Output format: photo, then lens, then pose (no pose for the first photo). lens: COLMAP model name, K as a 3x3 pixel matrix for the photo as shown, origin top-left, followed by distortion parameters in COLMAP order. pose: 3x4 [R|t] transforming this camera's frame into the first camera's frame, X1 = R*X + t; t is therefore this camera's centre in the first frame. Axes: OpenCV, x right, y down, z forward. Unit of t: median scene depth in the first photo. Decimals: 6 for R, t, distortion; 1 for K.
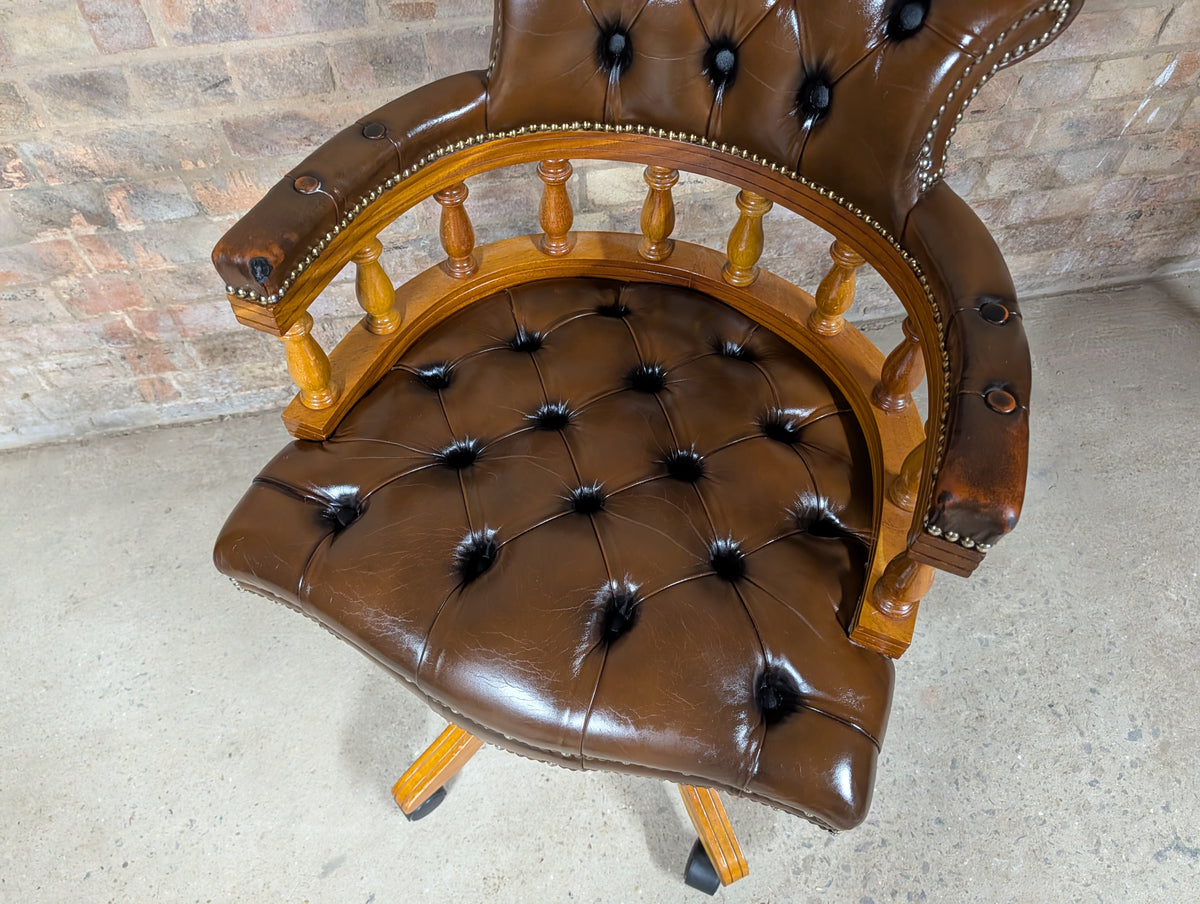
lens RADIAL K [[873.2, 0, 593.4], [0, 873.2, 437.1], [0, 0, 1]] dist [-0.004883, 0.004679]
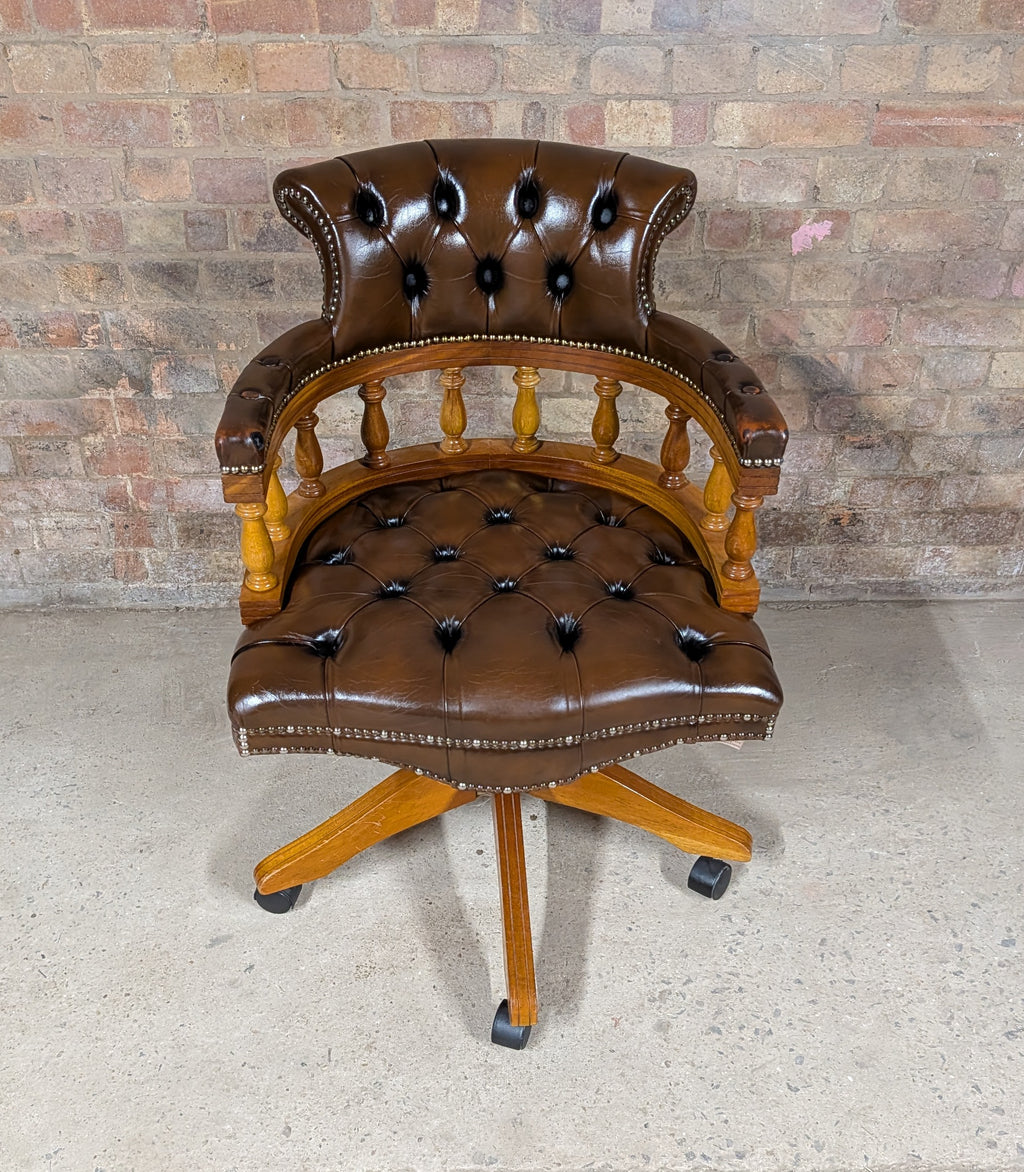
lens RADIAL K [[1312.6, 0, 506.2], [0, 1312.6, 648.3], [0, 0, 1]] dist [0.016160, -0.027590]
pose [[0.989029, 0.112537, -0.095688, 0.150469], [-0.135902, 0.947069, -0.290846, 0.532335], [0.057892, 0.300659, 0.951973, -0.577289]]
